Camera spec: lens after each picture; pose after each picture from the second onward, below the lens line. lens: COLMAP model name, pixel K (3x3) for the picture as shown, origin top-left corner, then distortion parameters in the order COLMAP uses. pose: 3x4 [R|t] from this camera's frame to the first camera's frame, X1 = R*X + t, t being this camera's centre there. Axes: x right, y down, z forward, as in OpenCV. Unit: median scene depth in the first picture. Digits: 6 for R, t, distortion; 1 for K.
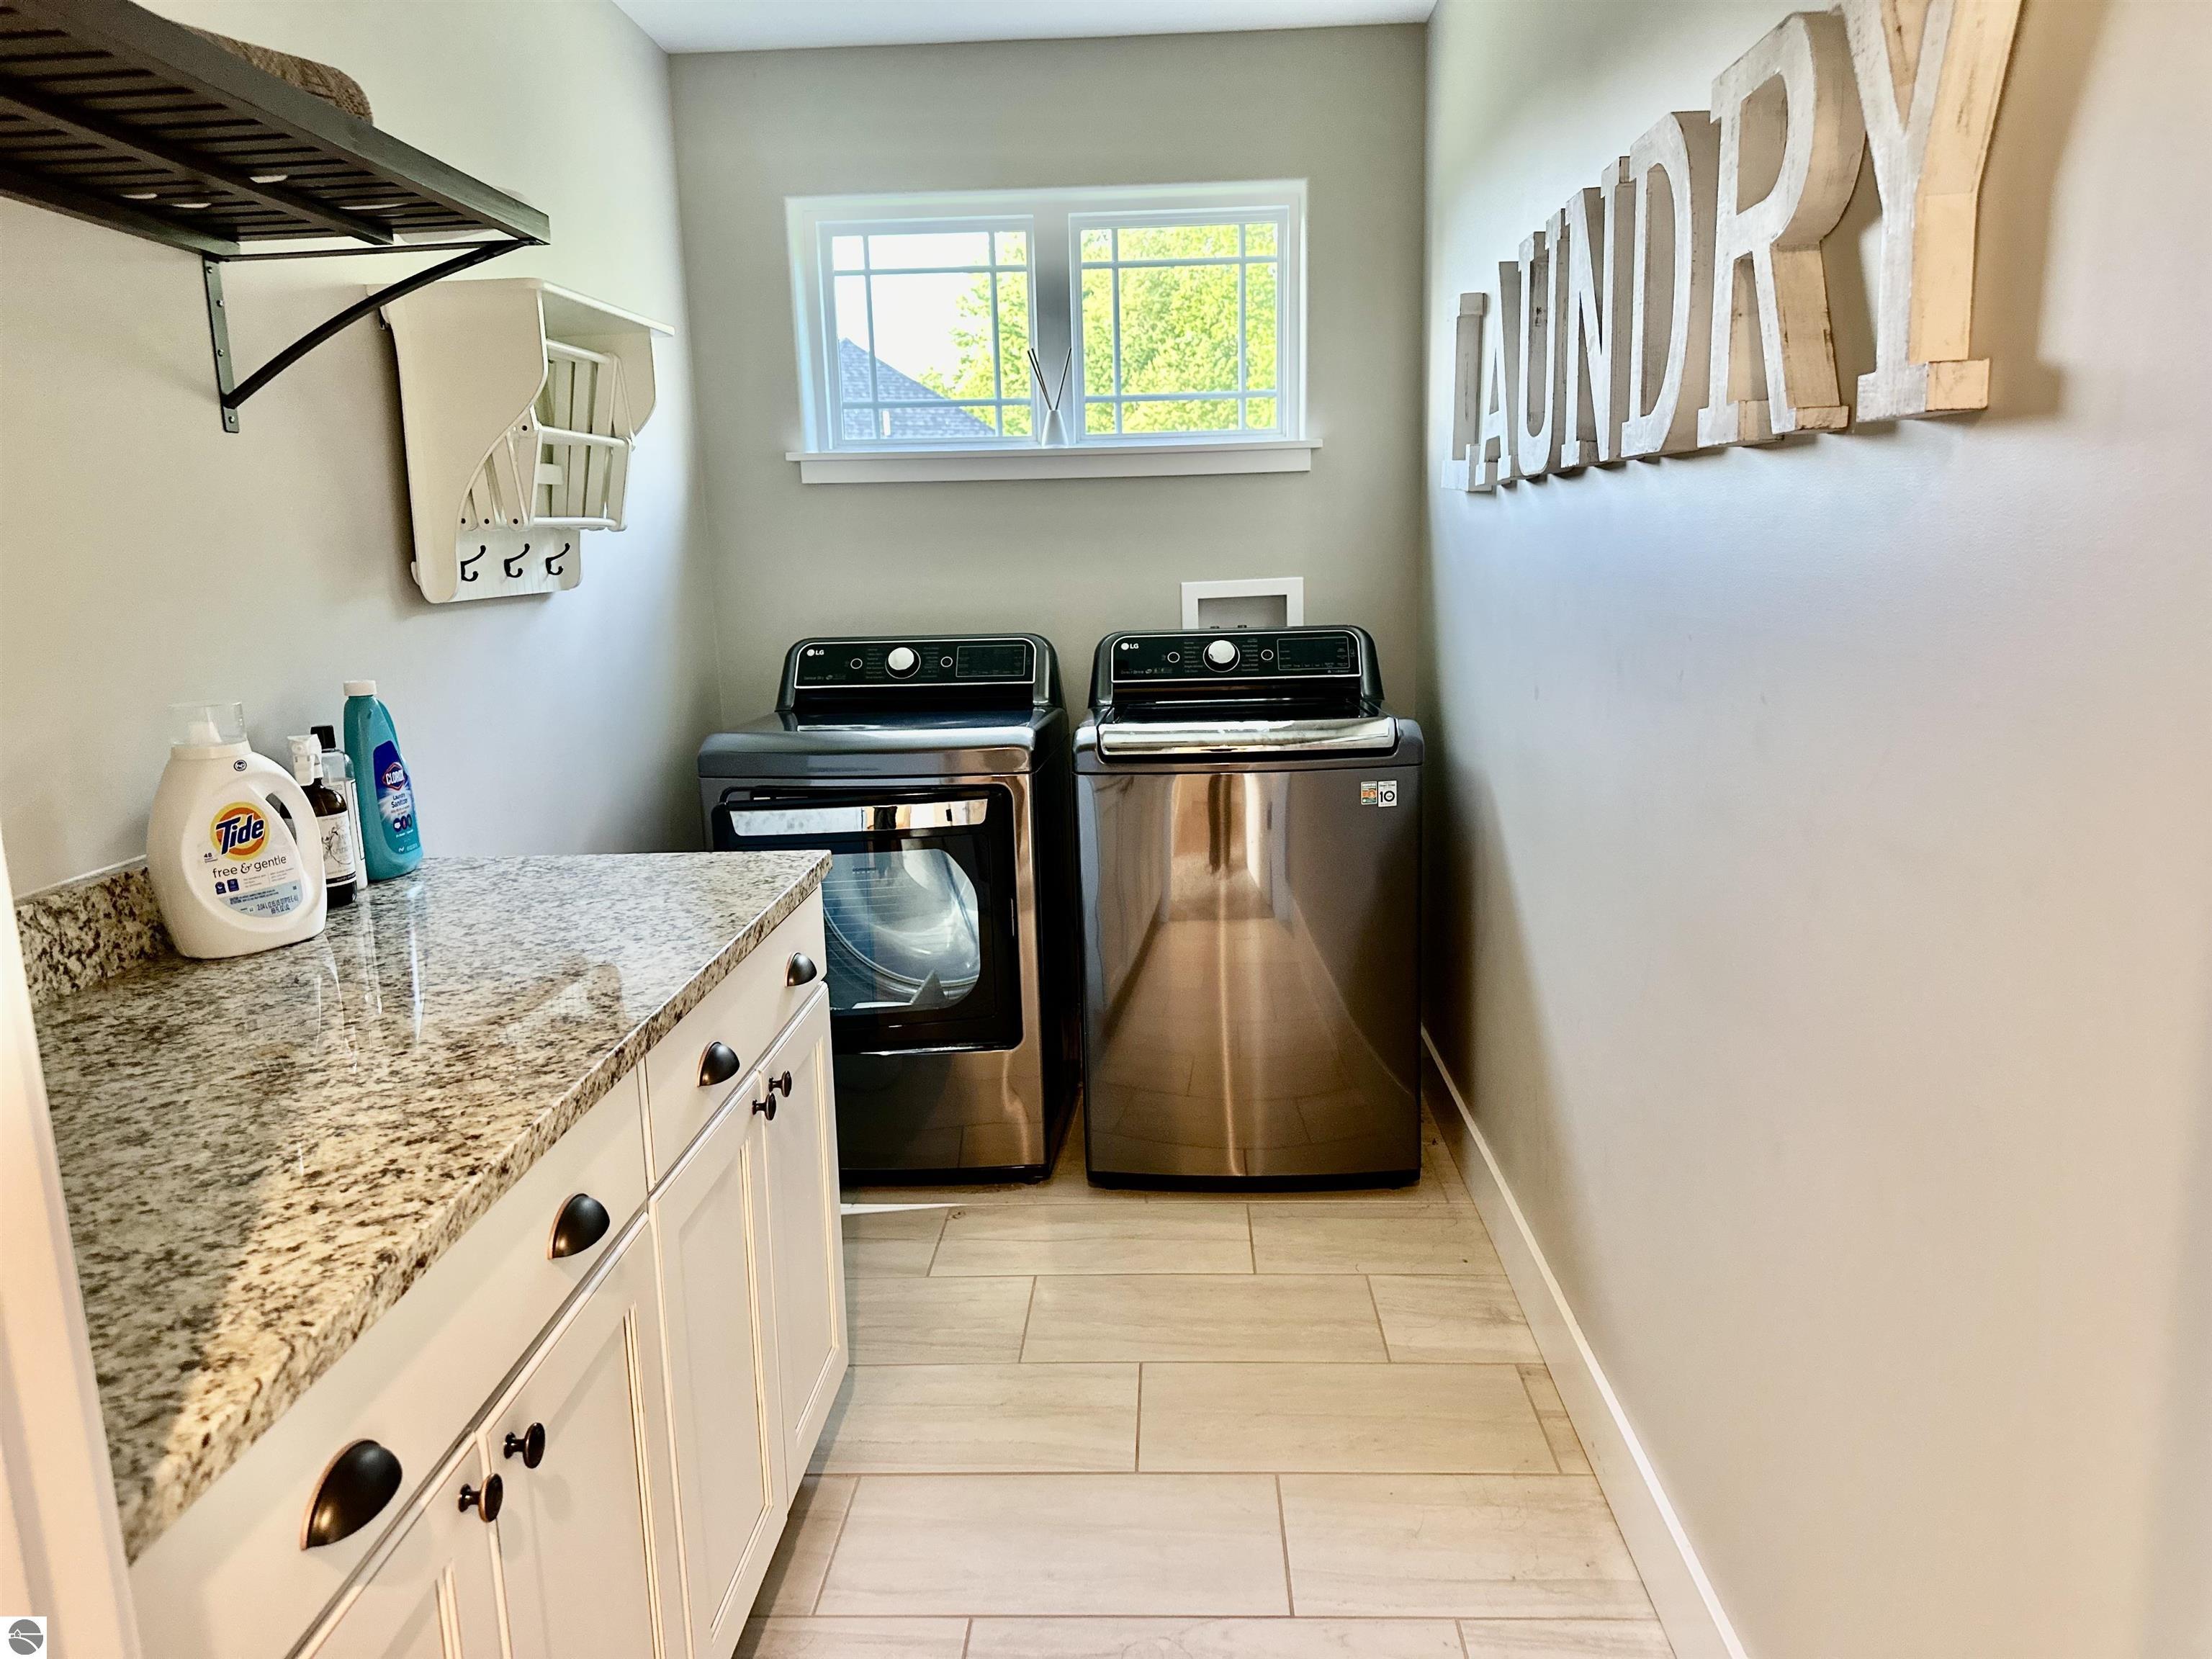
lens RADIAL K [[1559.4, 0, 1101.7], [0, 1559.4, 851.8], [0, 0, 1]] dist [0.022269, -0.031243]
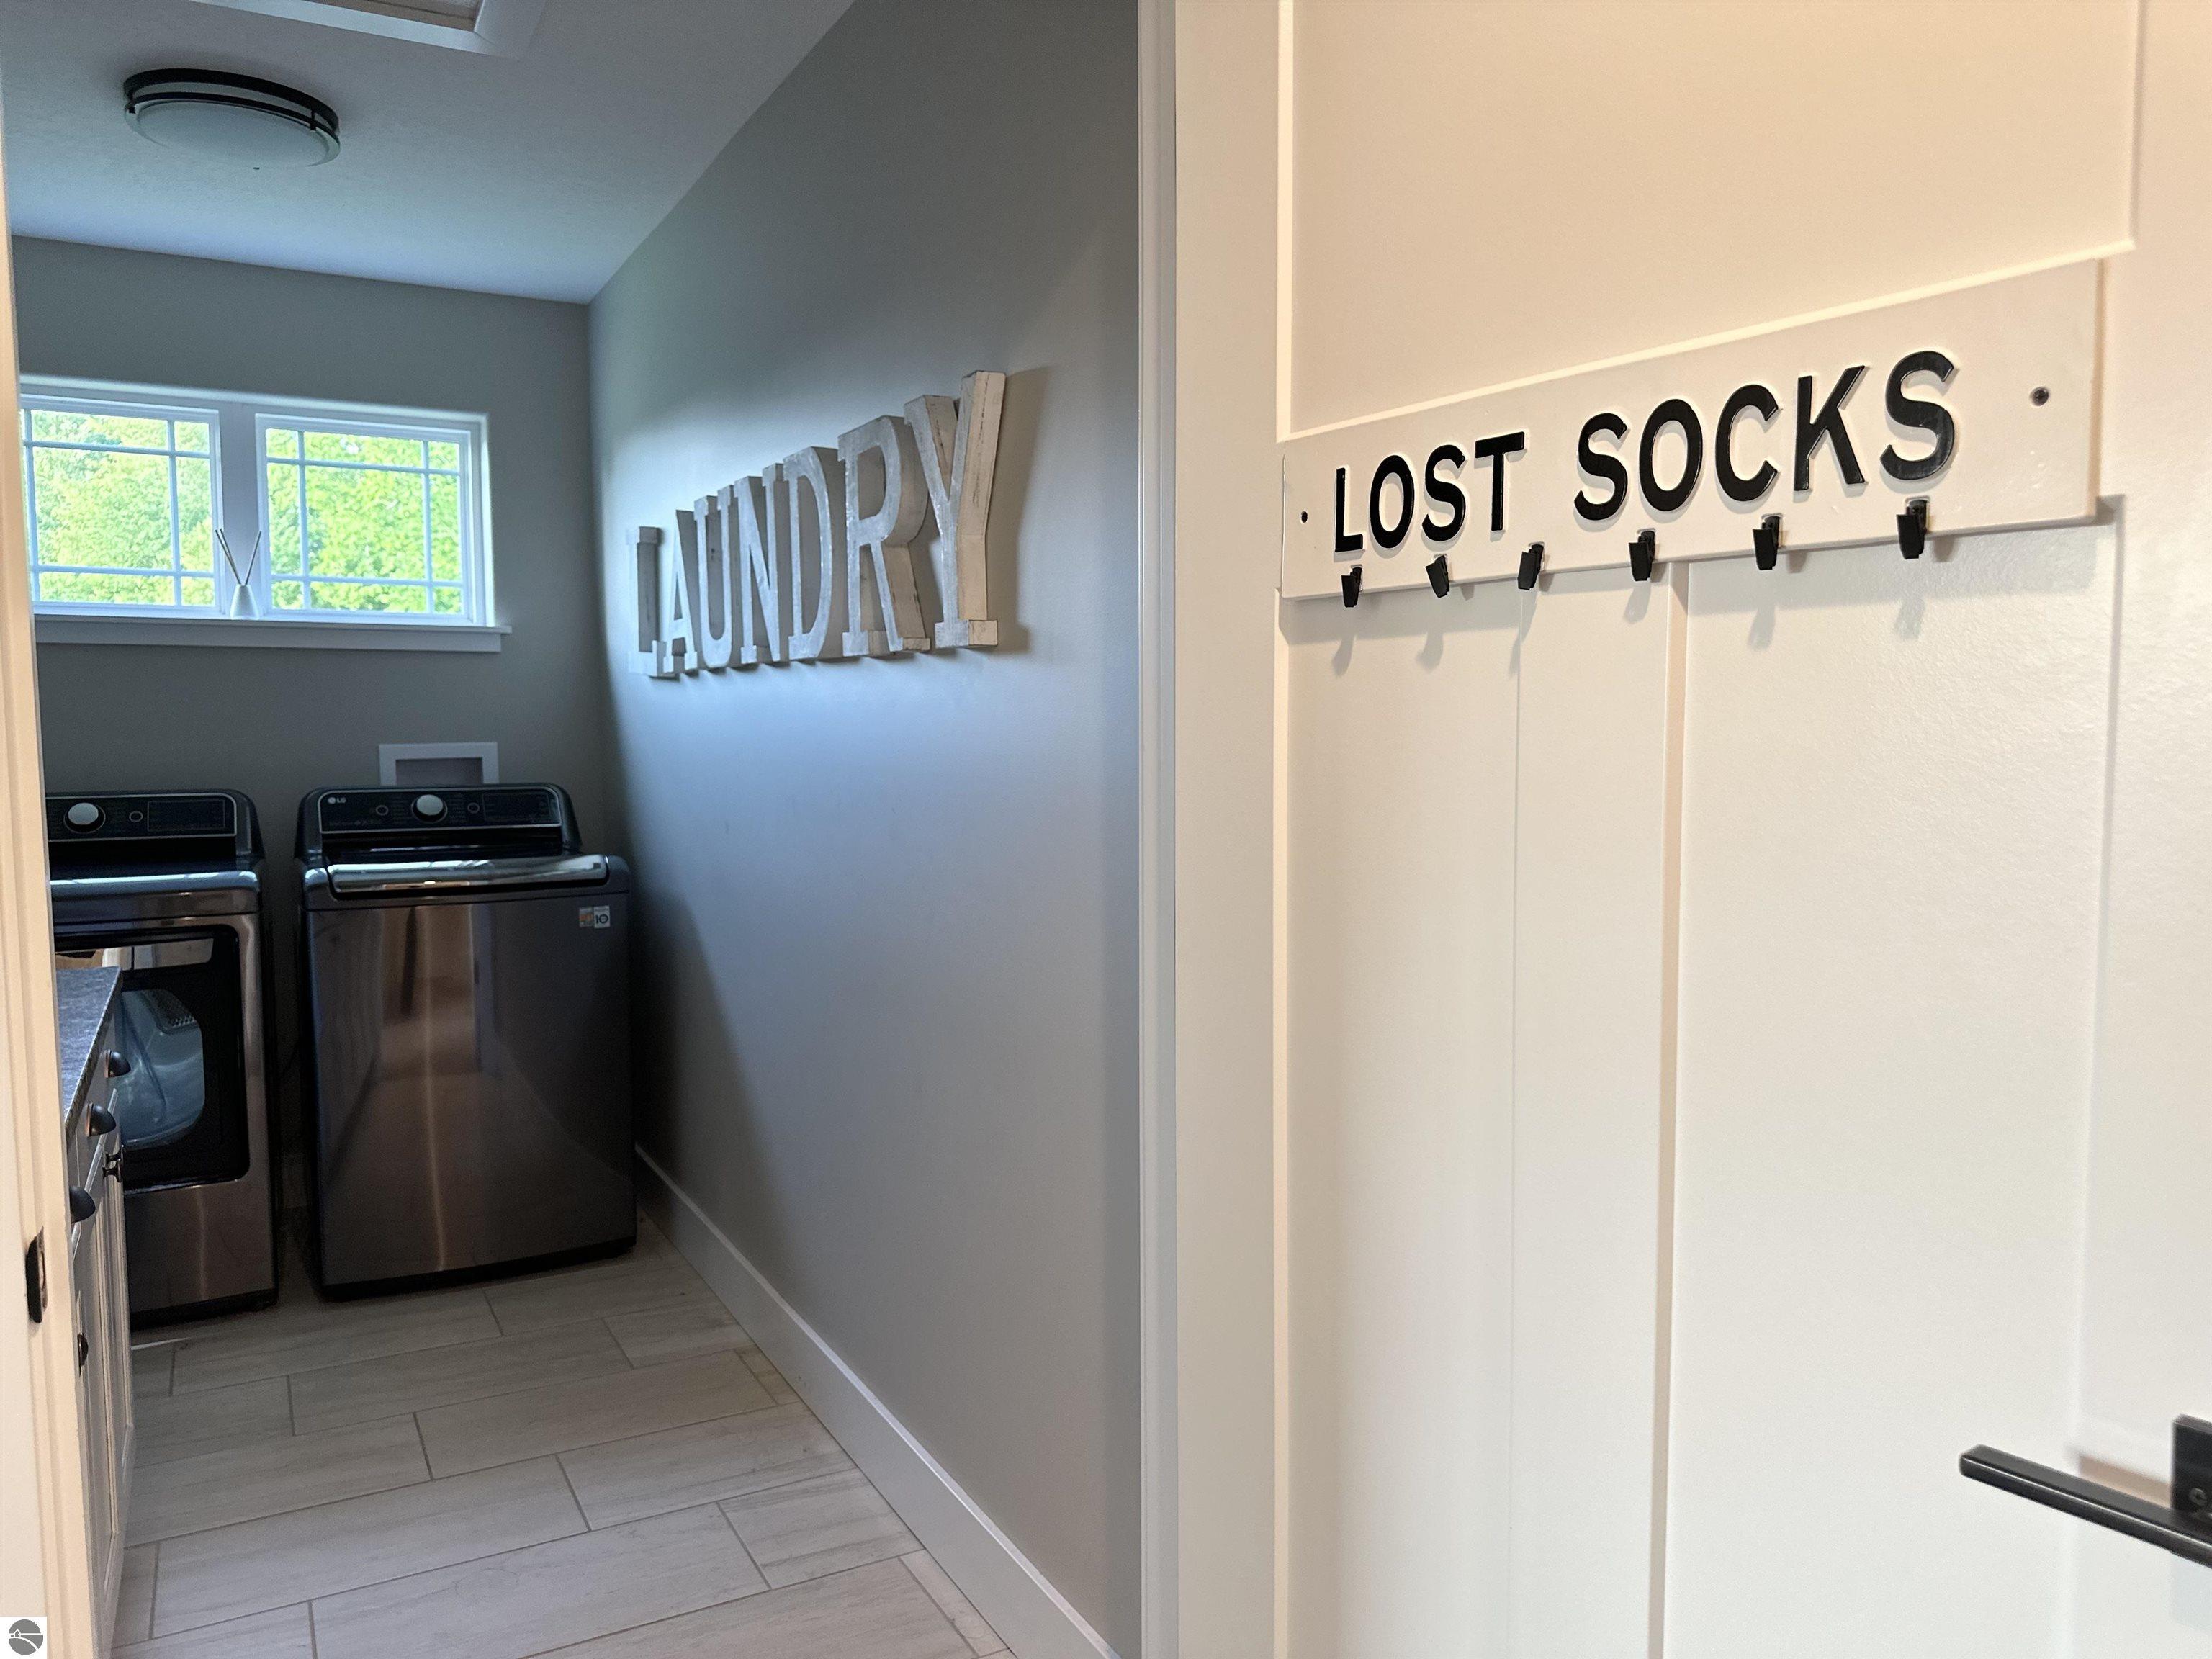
lens RADIAL K [[1544.2, 0, 1106.0], [0, 1544.2, 829.5], [0, 0, 1]] dist [0.162494, -0.282097]
pose [[0.847984, -0.009533, 0.529937, -0.154732], [0.080052, 0.990672, -0.110276, 0.075021], [-0.523942, 0.135935, 0.840837, -0.297737]]
